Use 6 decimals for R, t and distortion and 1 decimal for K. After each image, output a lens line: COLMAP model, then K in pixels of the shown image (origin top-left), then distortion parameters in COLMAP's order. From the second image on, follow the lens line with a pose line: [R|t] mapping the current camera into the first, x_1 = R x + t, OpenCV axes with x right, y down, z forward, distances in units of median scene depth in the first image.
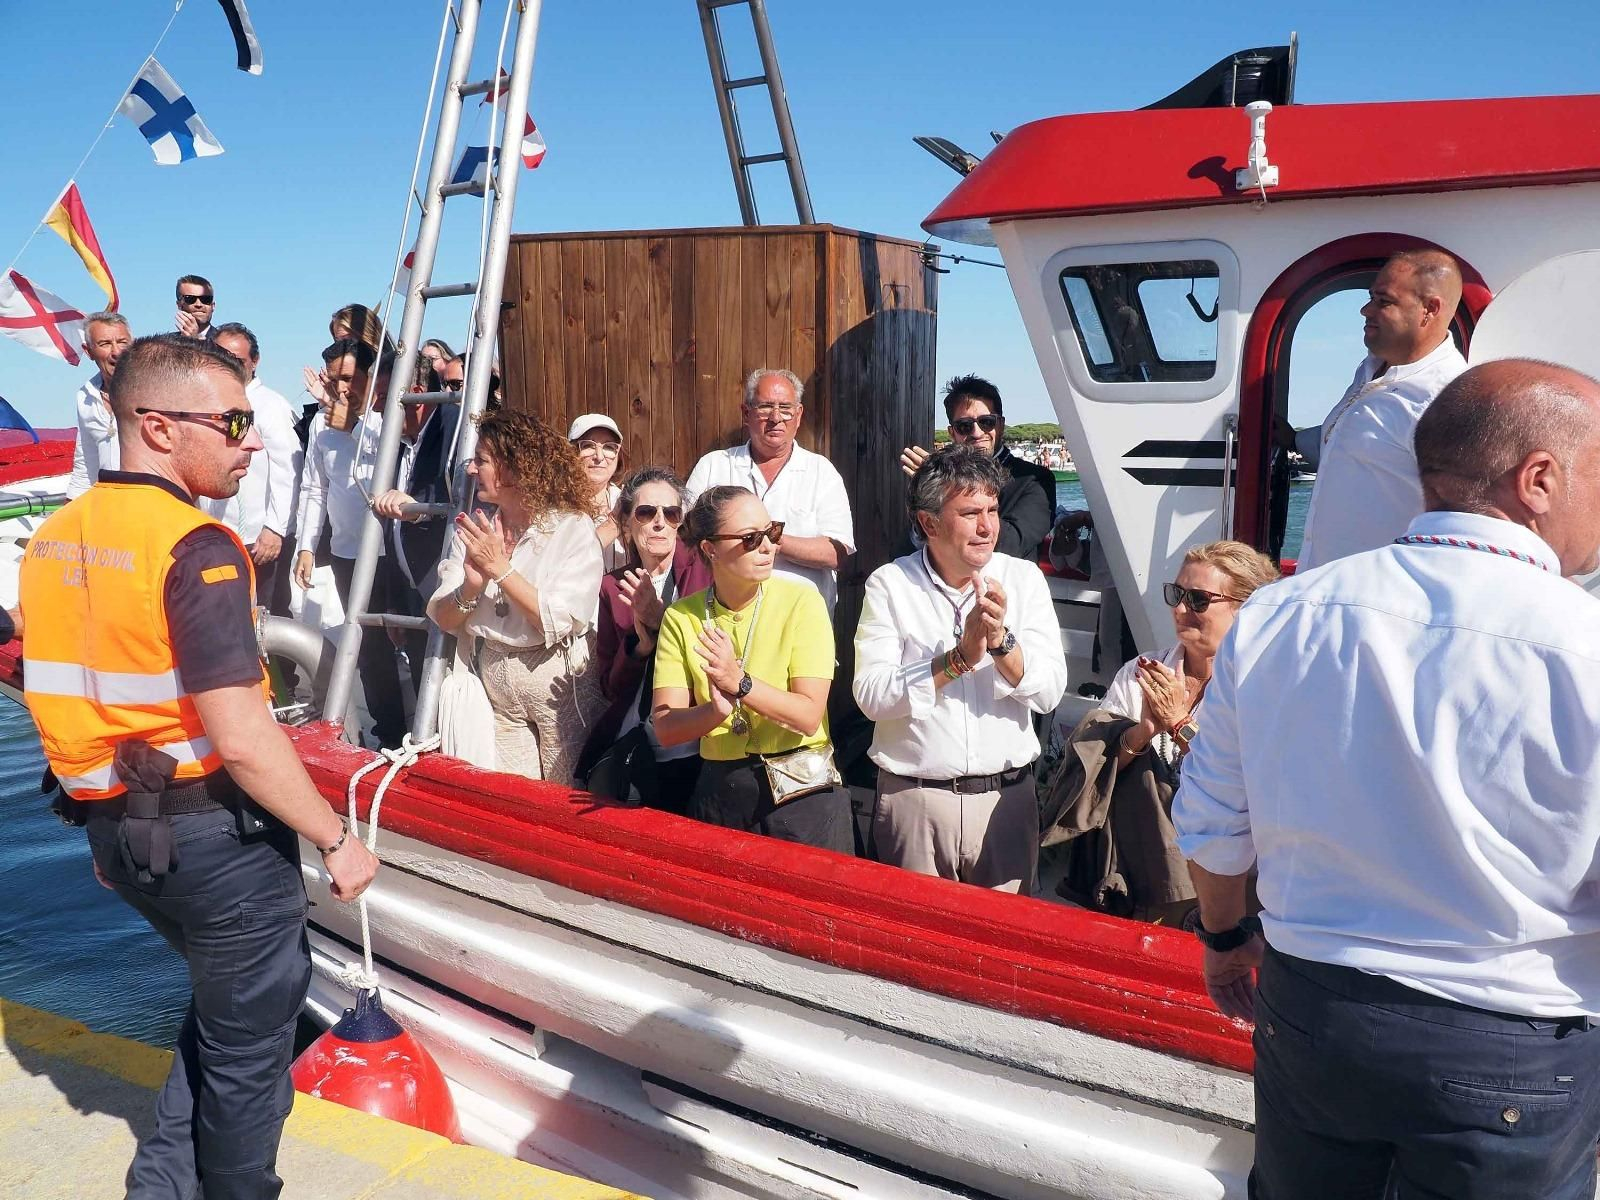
lens RADIAL K [[1192.2, 0, 800.0], [0, 1192.2, 600.0], [0, 0, 1]] dist [-0.045502, 0.006742]
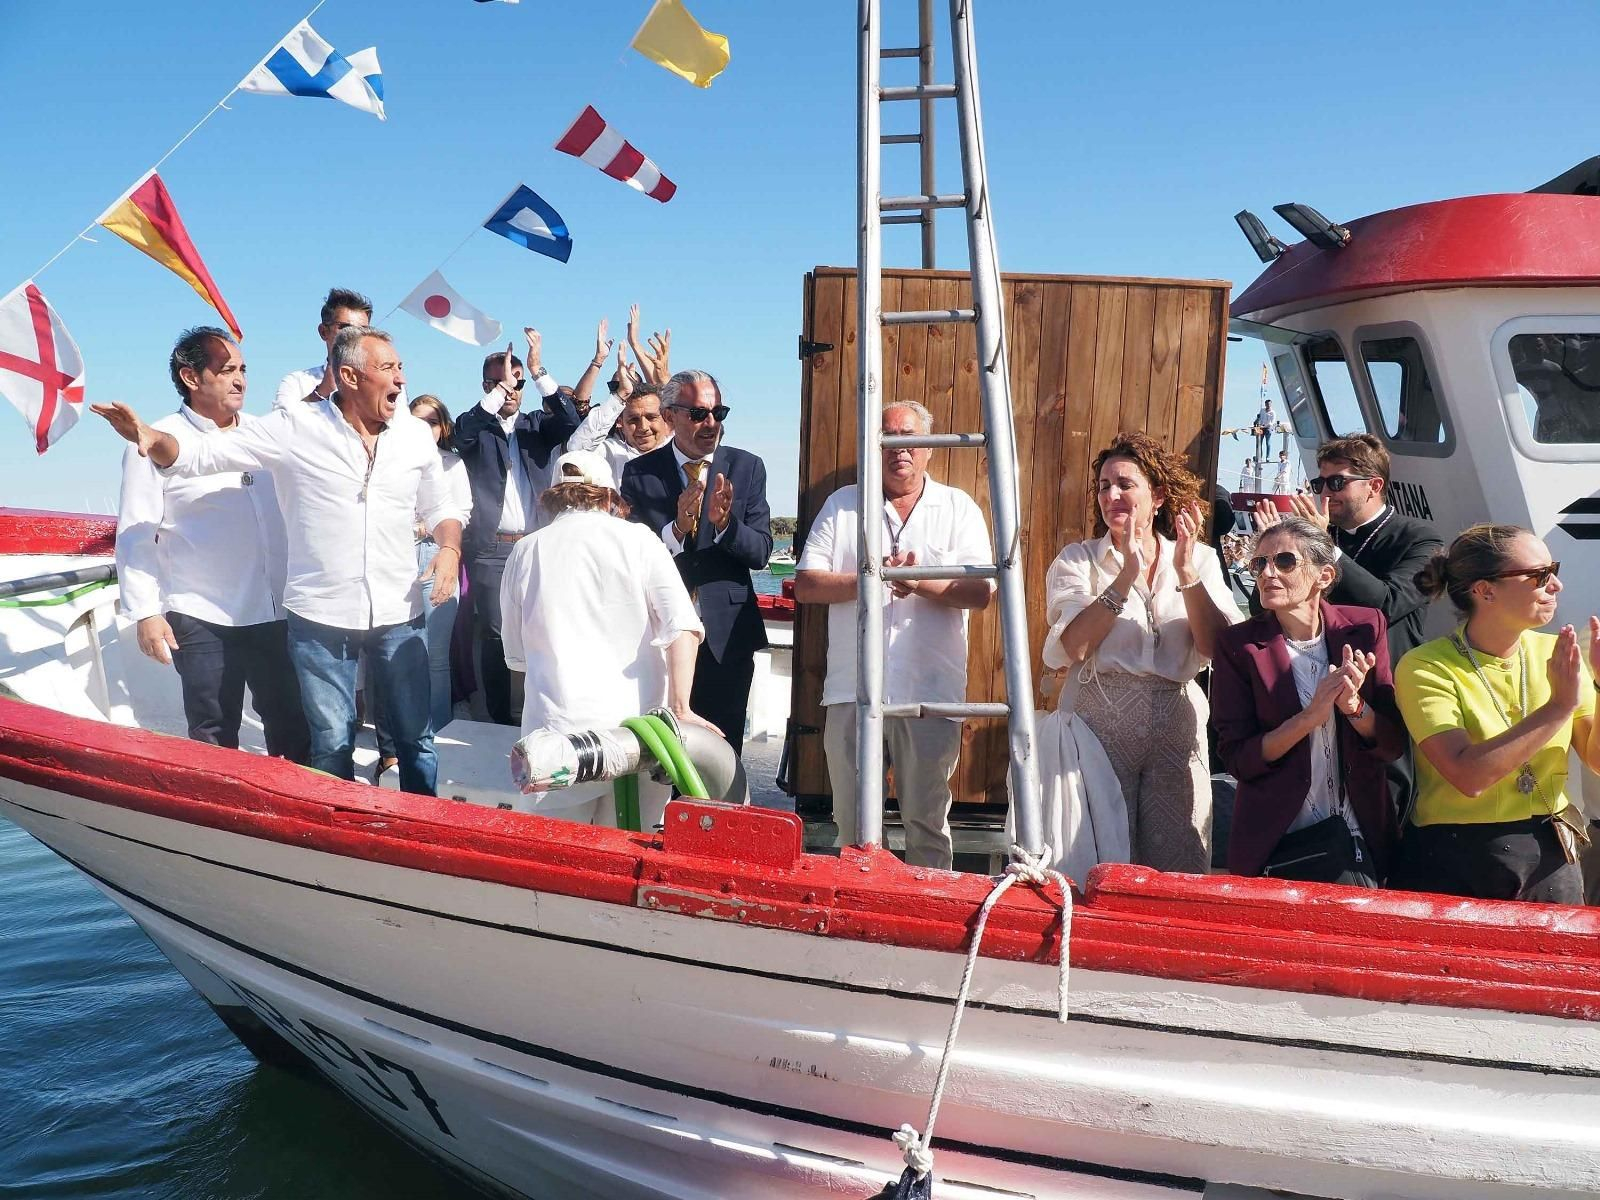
lens RADIAL K [[1192.2, 0, 800.0], [0, 1192.2, 600.0], [0, 0, 1]] dist [-0.045502, 0.006742]
pose [[0.933364, -0.021935, 0.358261, -0.639746], [0.053198, 0.995561, -0.077638, 0.000858], [-0.354967, 0.091523, 0.930388, 0.241423]]
